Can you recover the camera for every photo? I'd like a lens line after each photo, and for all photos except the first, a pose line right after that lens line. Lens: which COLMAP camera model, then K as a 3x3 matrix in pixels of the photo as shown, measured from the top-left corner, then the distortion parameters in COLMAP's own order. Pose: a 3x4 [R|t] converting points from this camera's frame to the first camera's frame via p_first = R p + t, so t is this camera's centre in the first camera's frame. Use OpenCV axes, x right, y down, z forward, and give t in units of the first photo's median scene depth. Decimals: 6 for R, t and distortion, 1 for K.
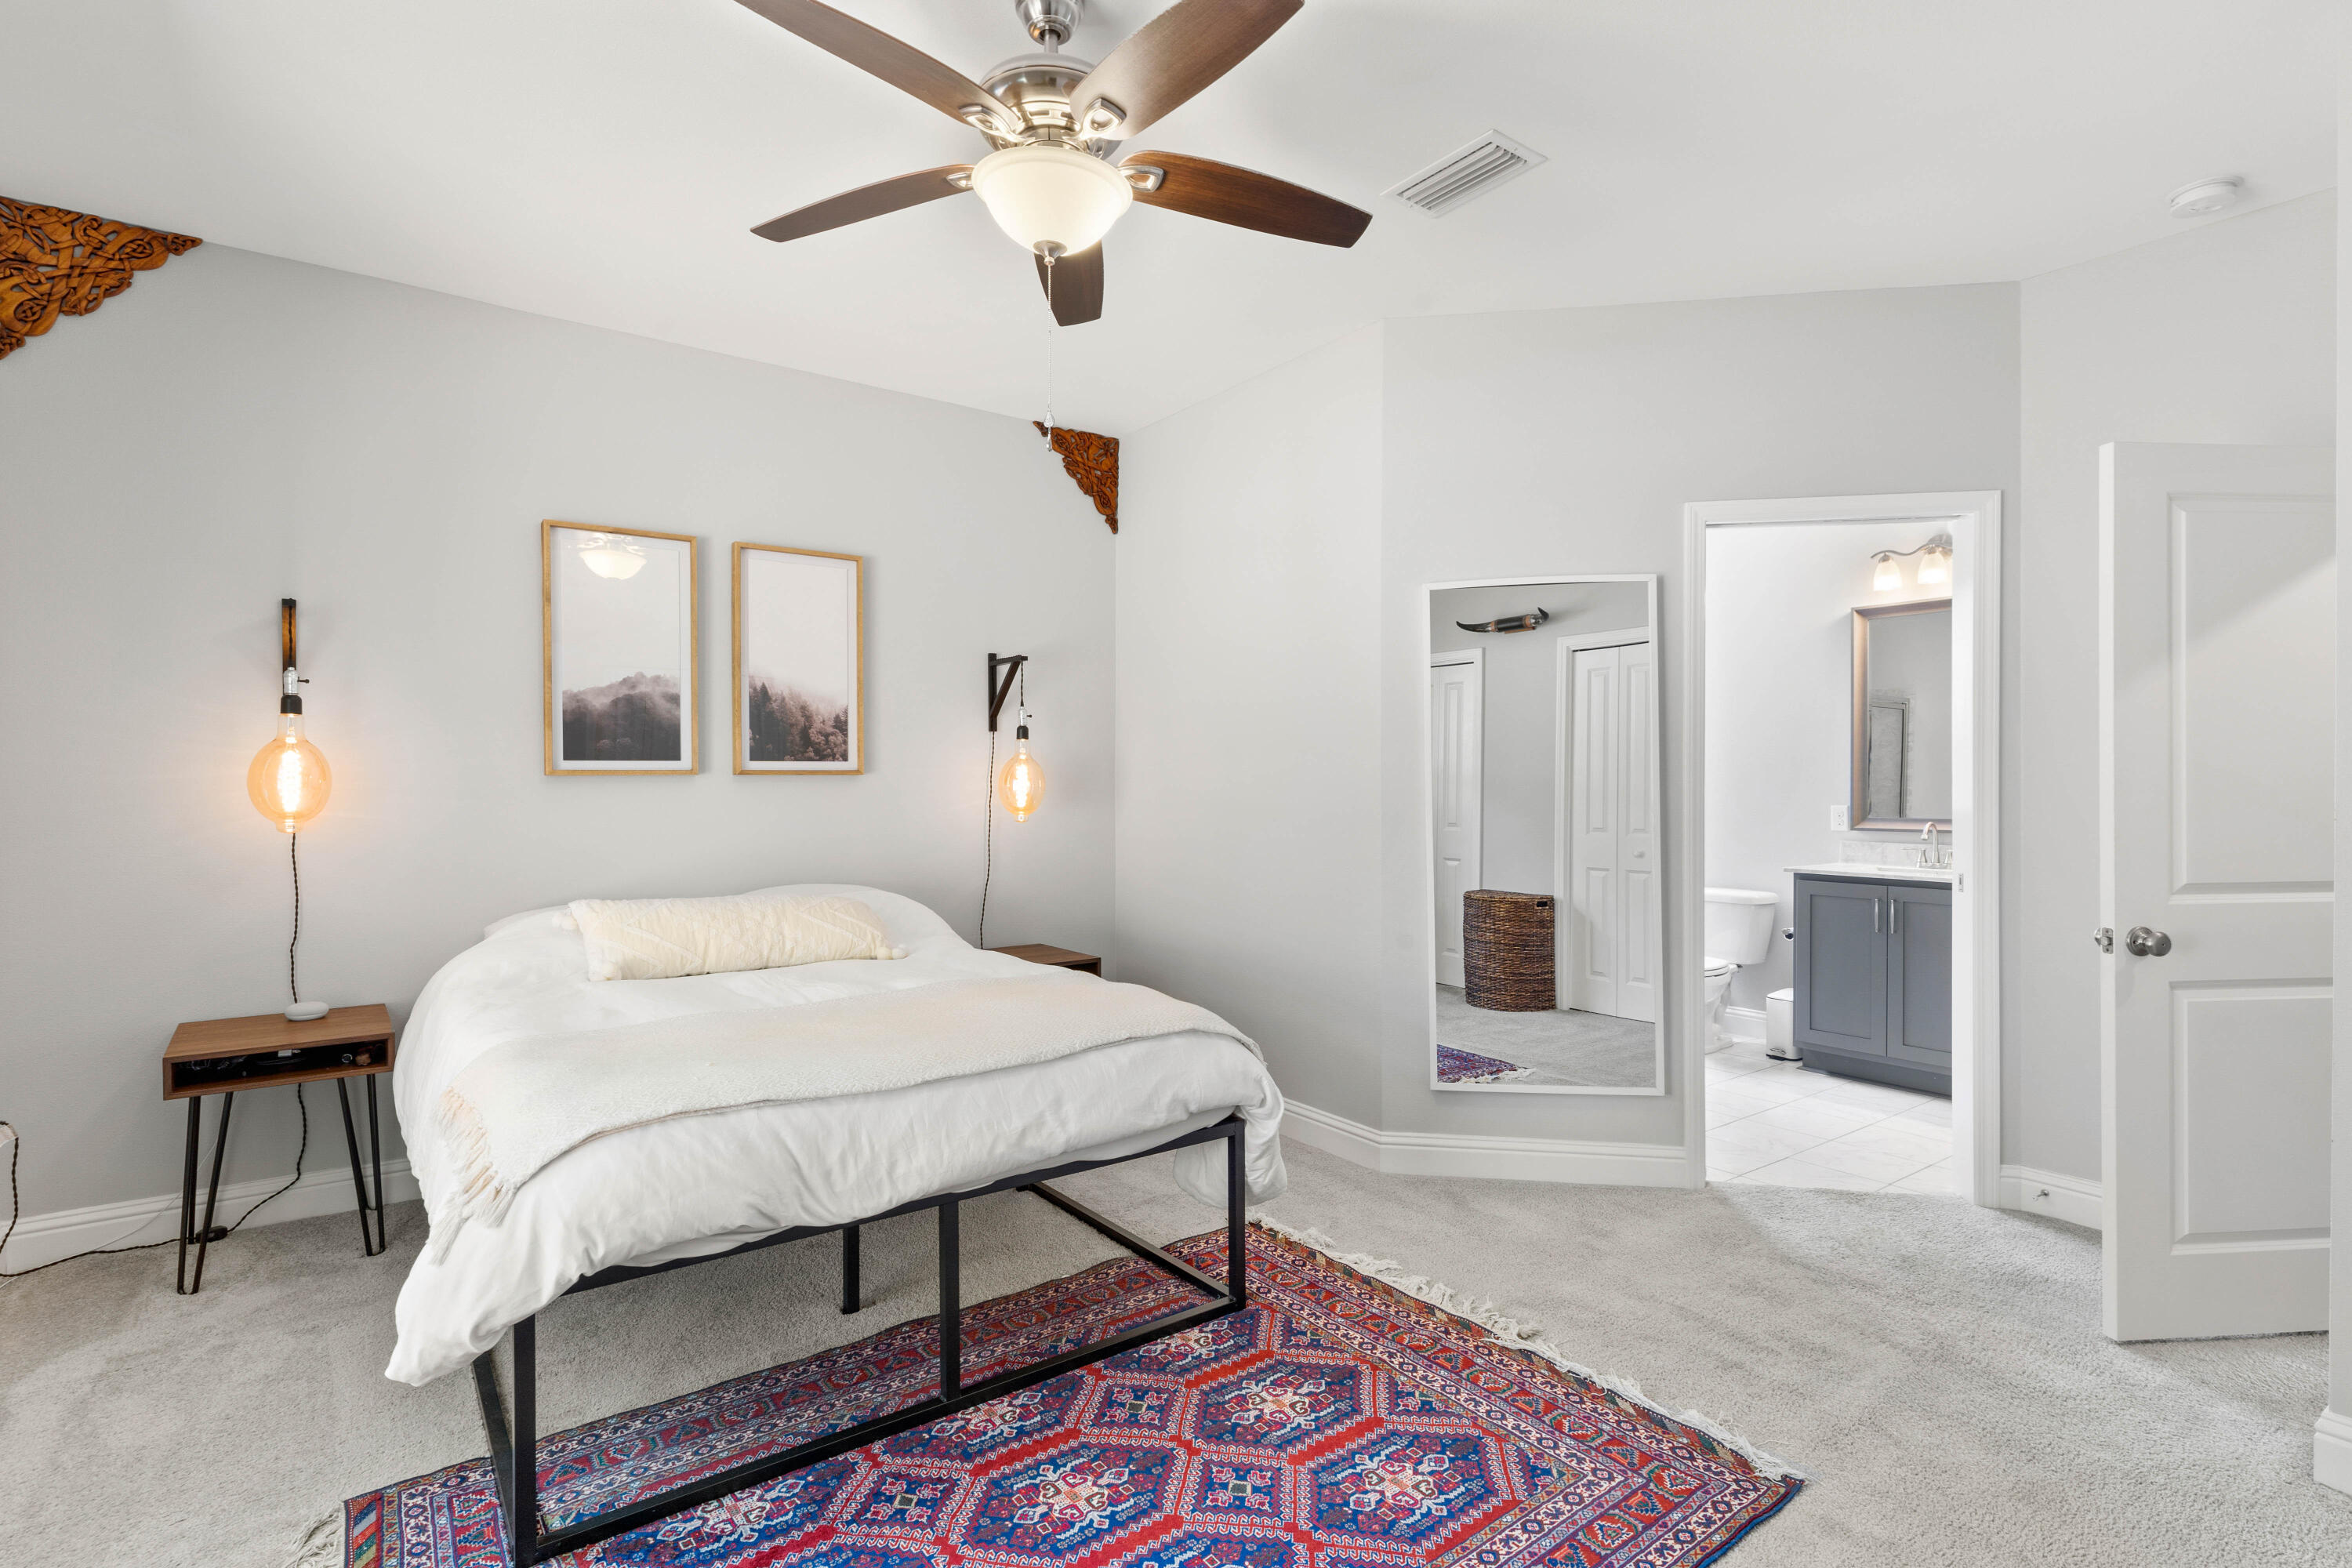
lens RADIAL K [[1158.1, 0, 1176.0], [0, 1158.1, 784.0], [0, 0, 1]] dist [-0.000230, 0.000024]
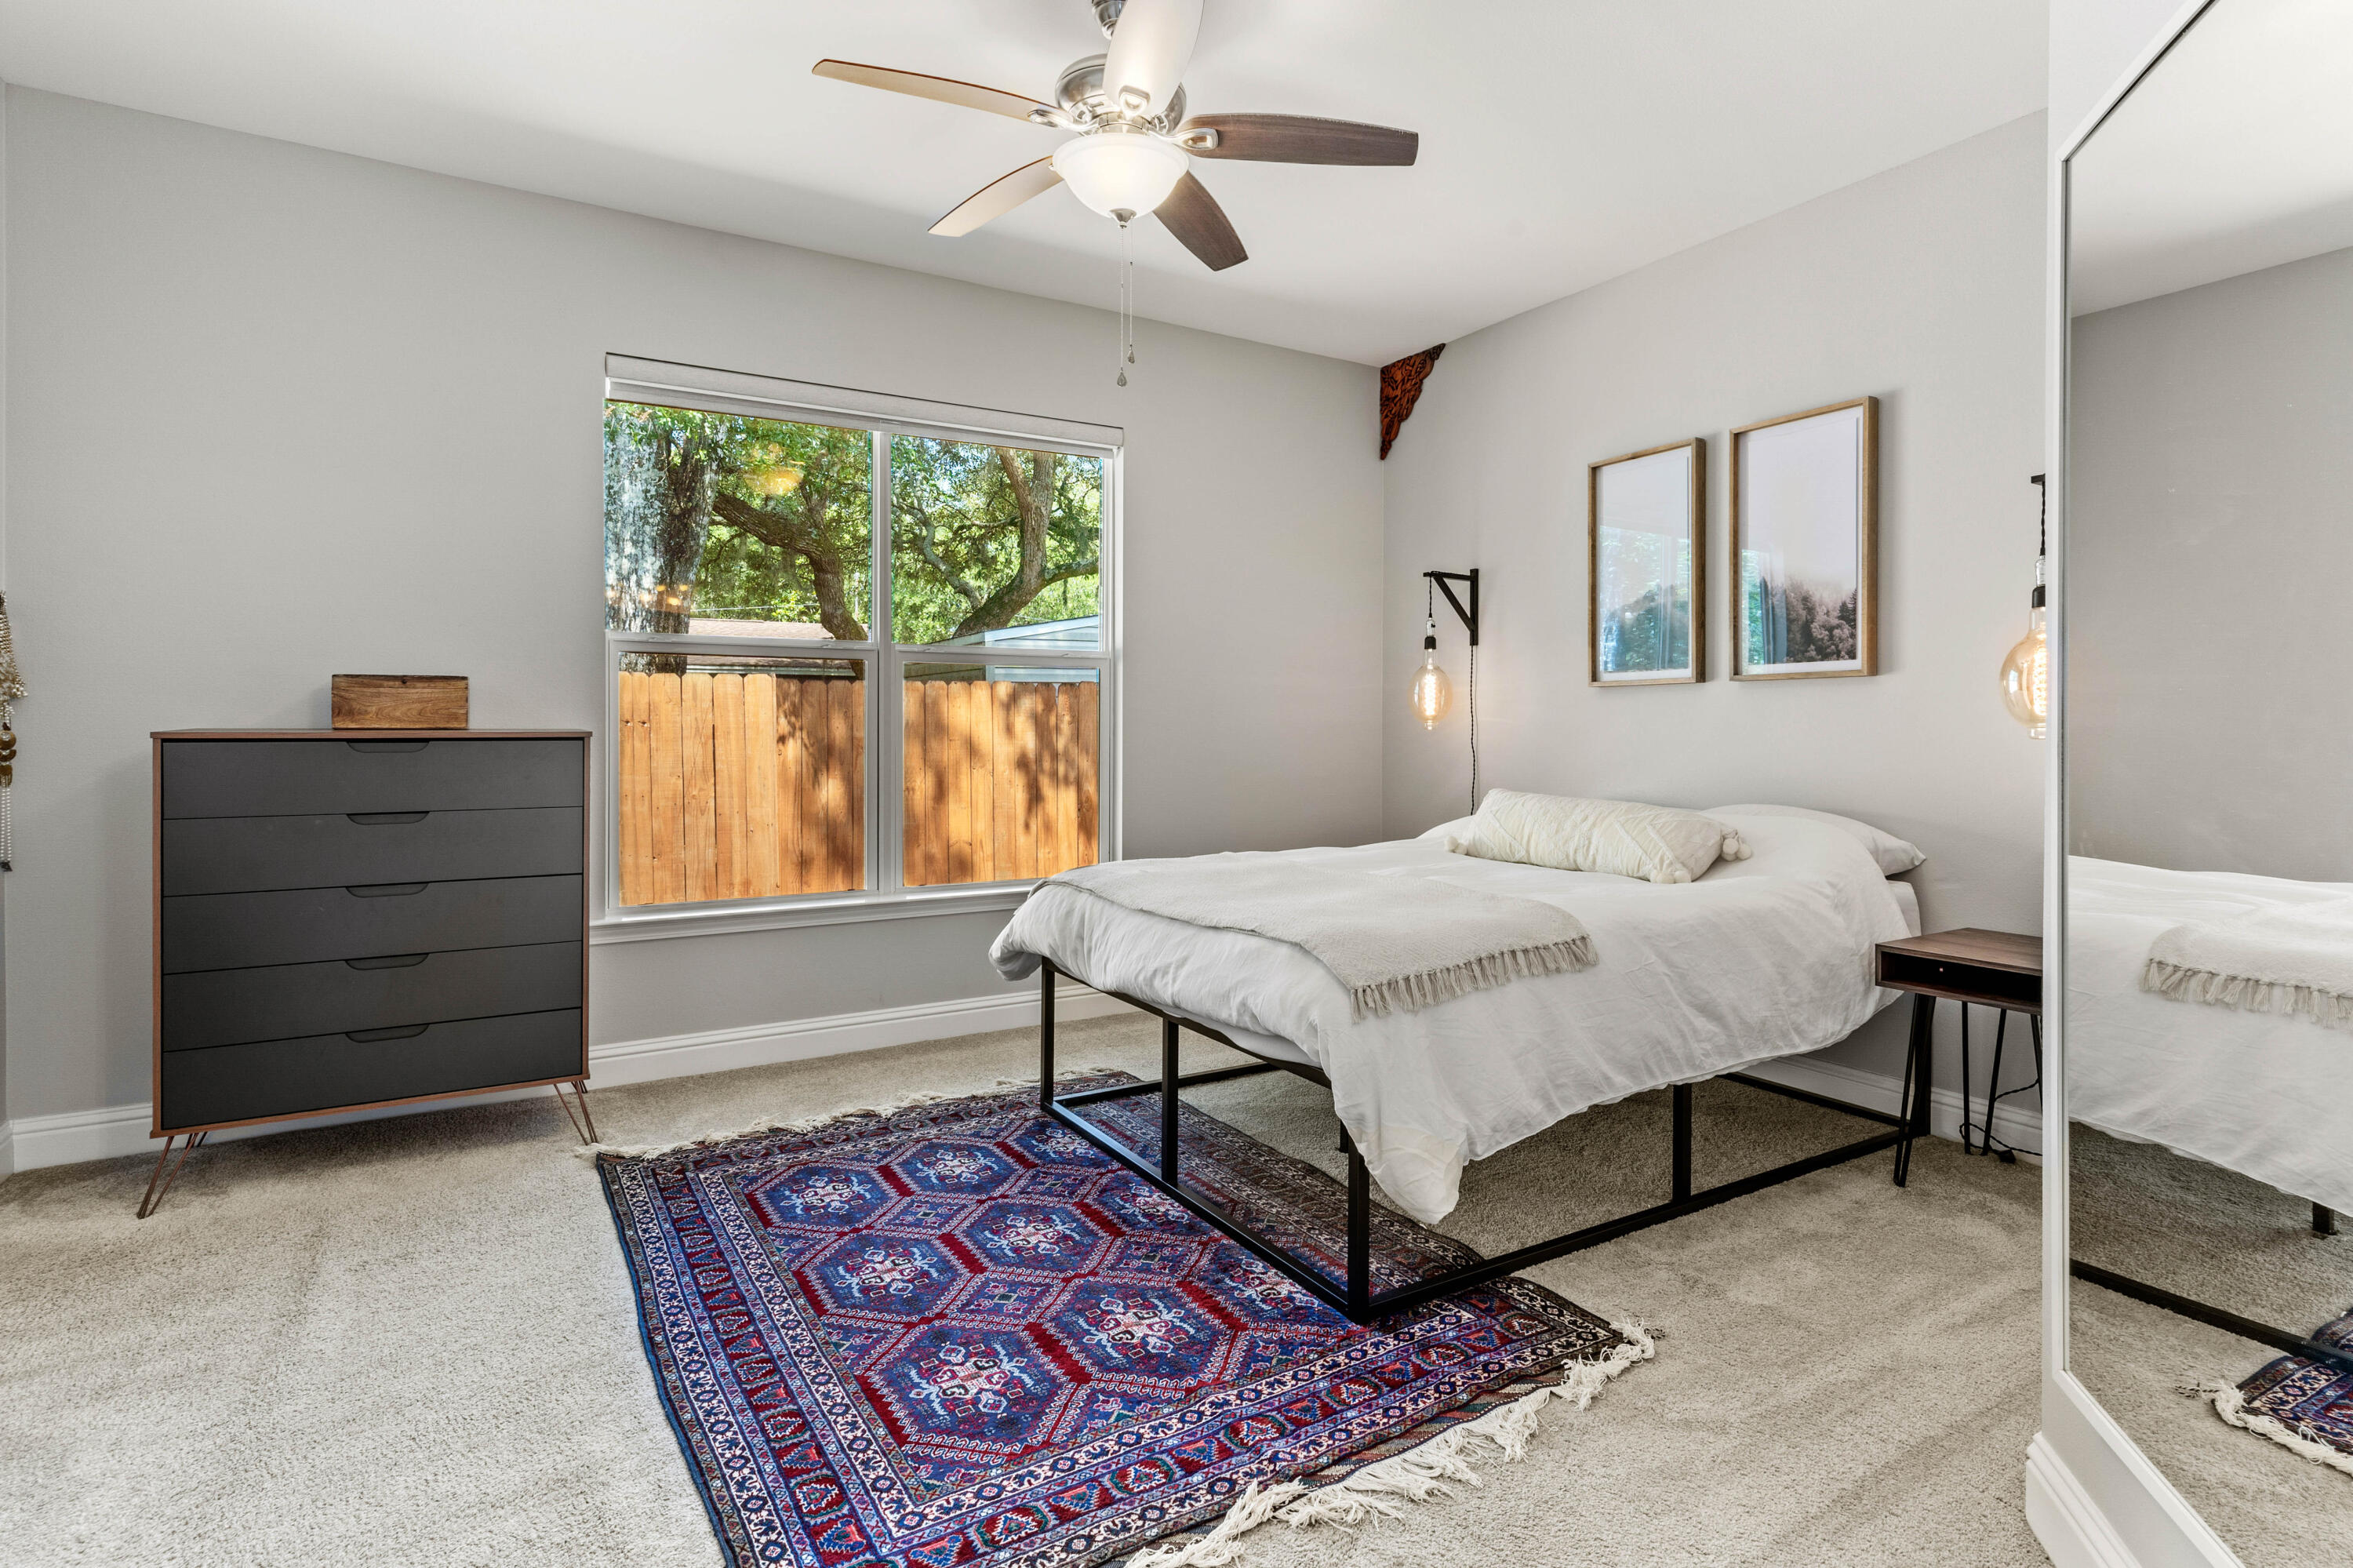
lens RADIAL K [[1166.9, 0, 1183.3], [0, 1166.9, 726.1], [0, 0, 1]] dist [0.000396, -0.000211]
pose [[-0.094428, 0.000720, -0.995531, 0.829216], [-0.006337, 0.999979, 0.001325, 0.042012], [0.995512, 0.006434, -0.094421, 0.915968]]
